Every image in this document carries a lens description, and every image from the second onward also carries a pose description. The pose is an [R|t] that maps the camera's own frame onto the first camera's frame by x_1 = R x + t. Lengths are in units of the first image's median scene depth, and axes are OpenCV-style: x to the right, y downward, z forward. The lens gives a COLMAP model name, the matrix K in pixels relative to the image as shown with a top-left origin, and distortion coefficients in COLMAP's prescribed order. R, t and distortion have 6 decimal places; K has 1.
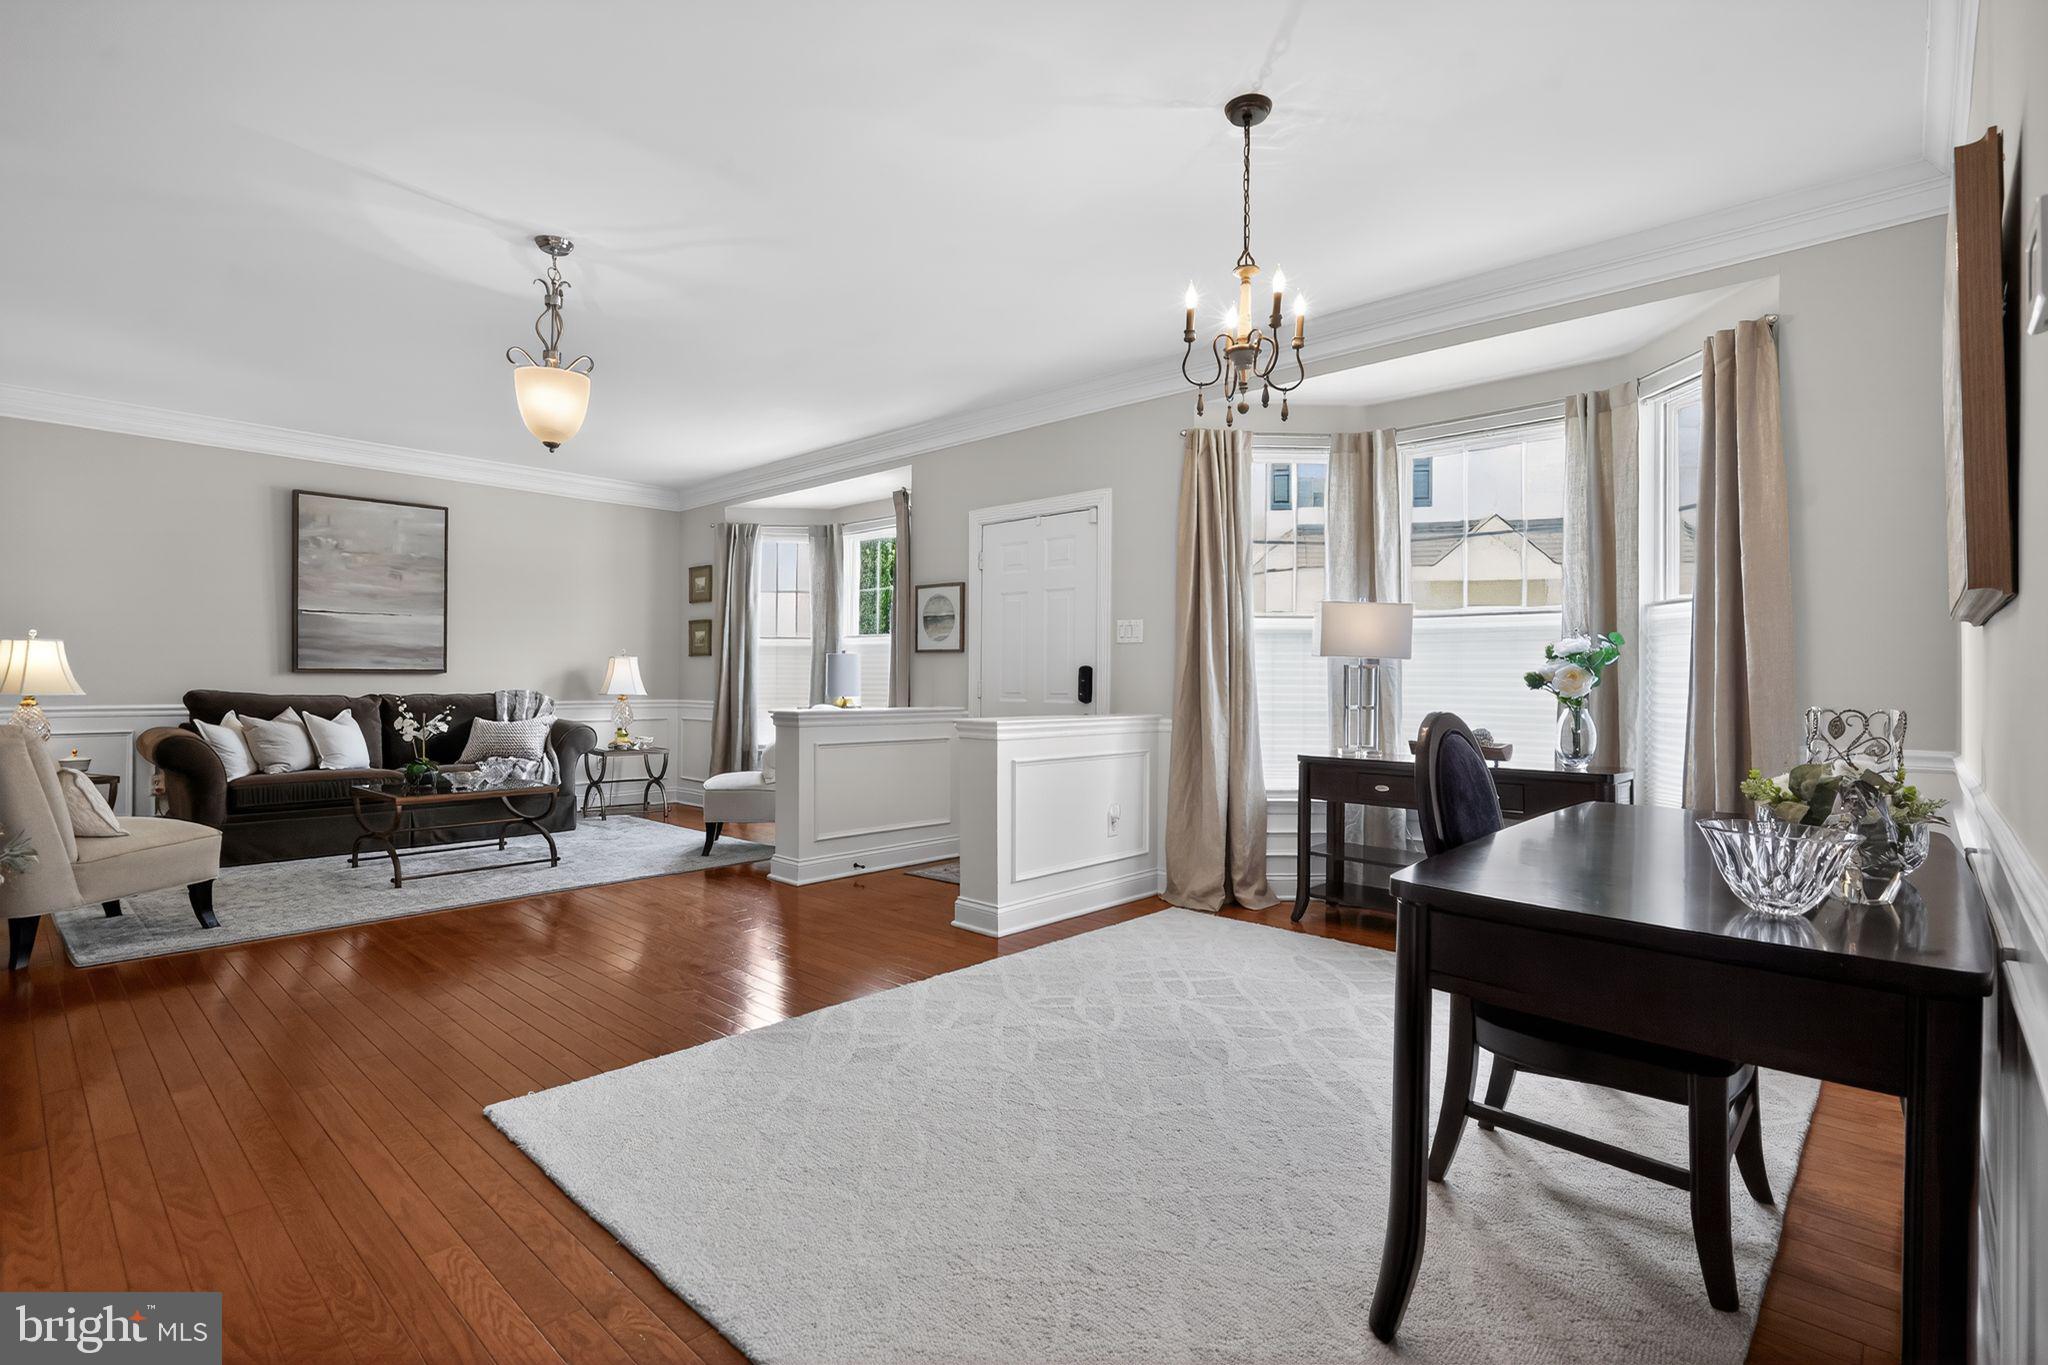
lens RADIAL K [[941.0, 0, 1027.1], [0, 941.0, 676.9], [0, 0, 1]] dist [-0.002998, 0.000653]
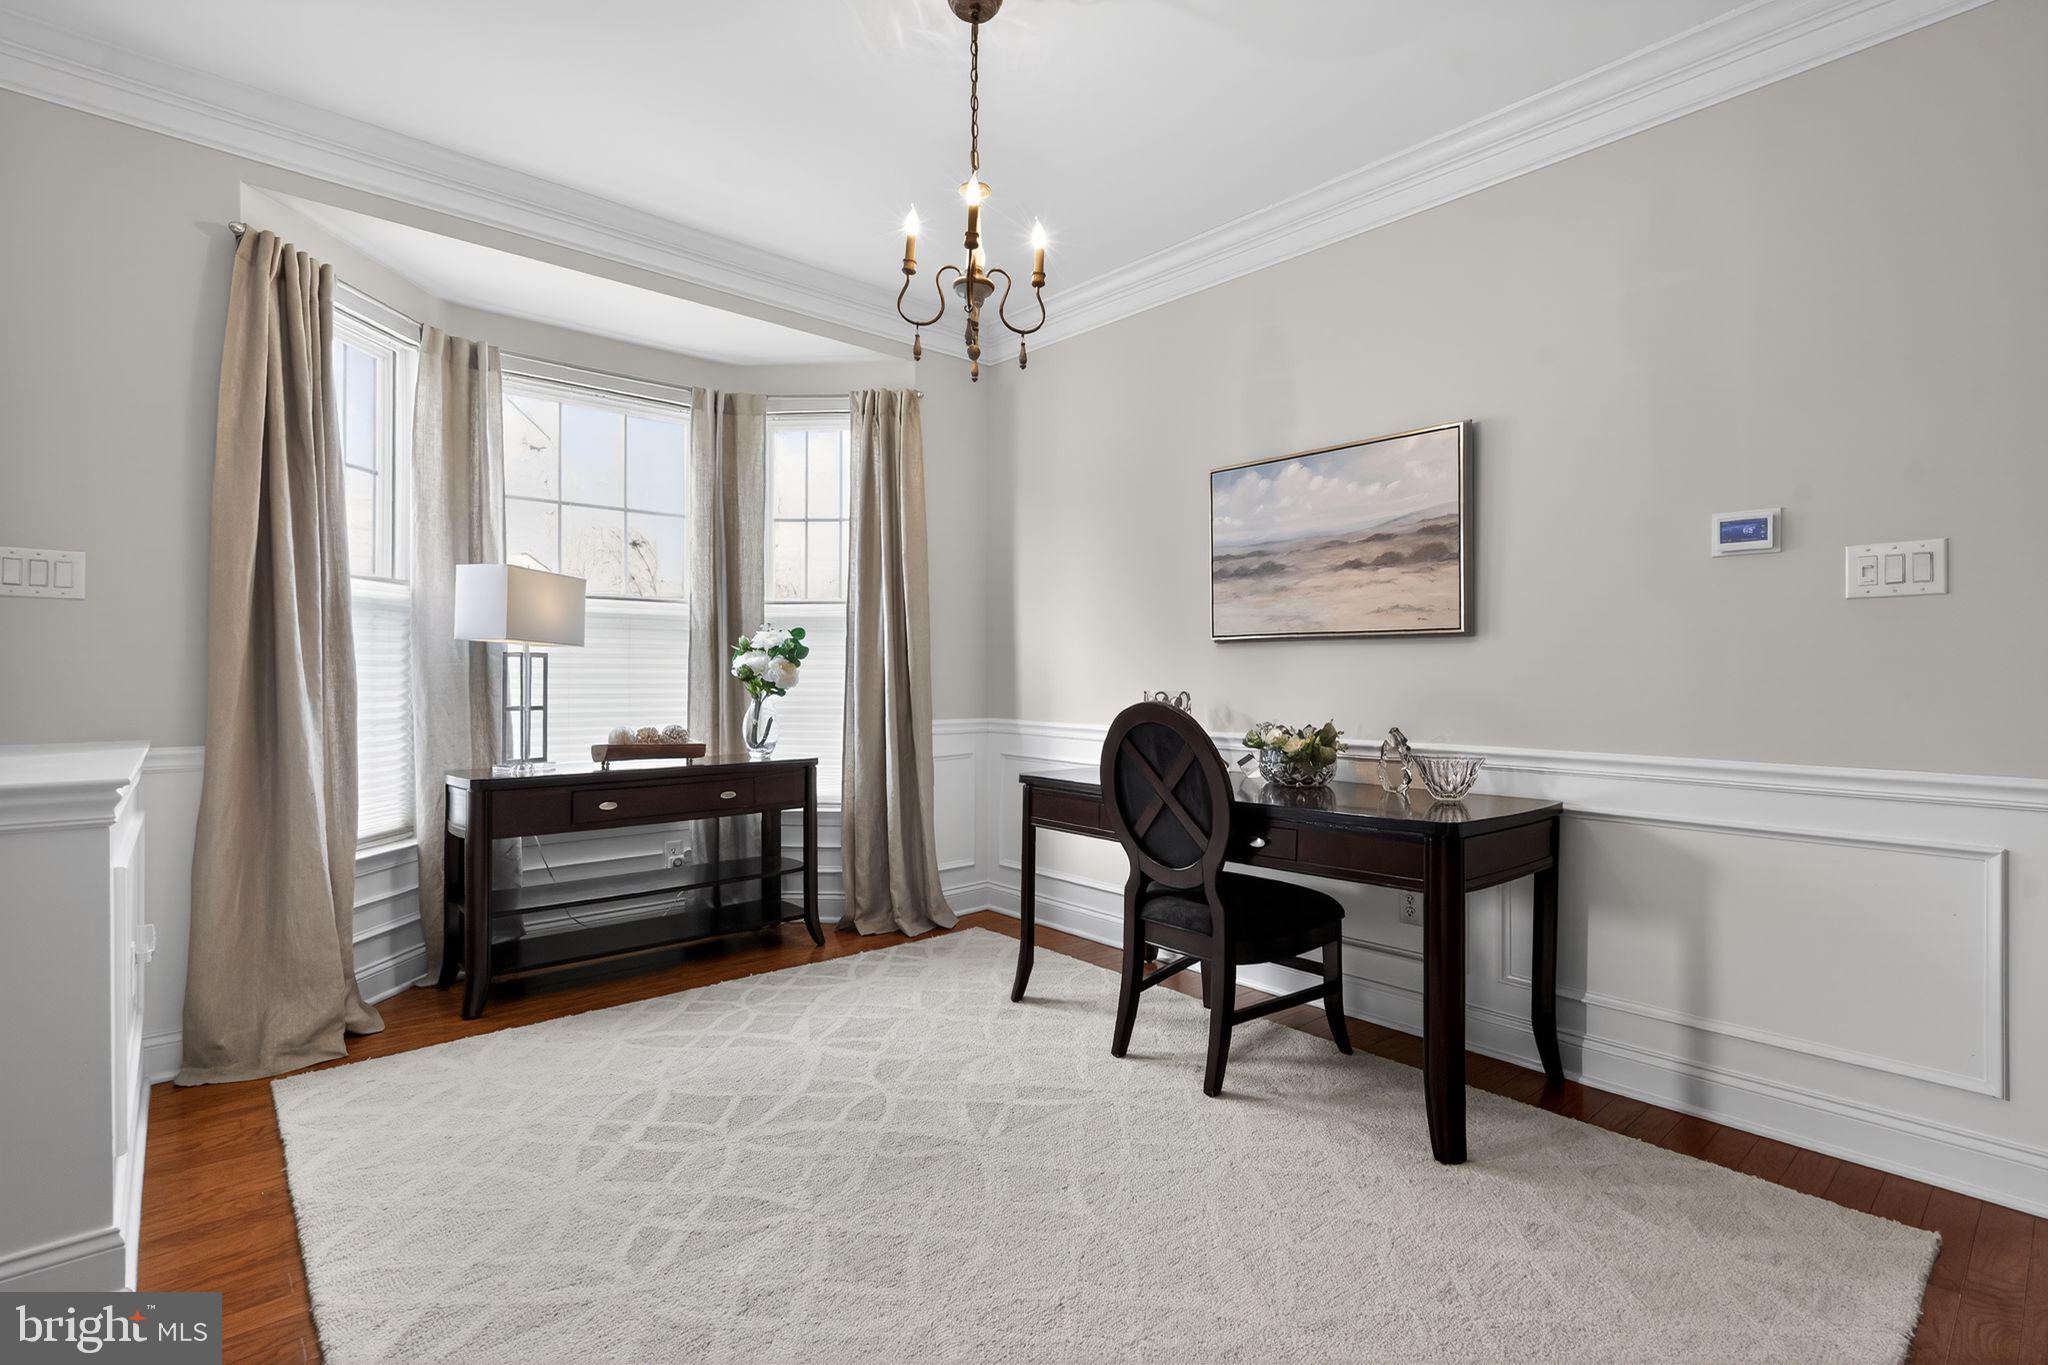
lens RADIAL K [[941.0, 0, 1025.2], [0, 941.0, 682.4], [0, 0, 1]] dist [-0.002998, 0.000653]
pose [[0.108099, -0.018873, 0.993961, -0.460692], [-0.010507, 0.999742, 0.020126, -0.010831], [-0.994085, -0.012619, 0.107873, 0.651412]]
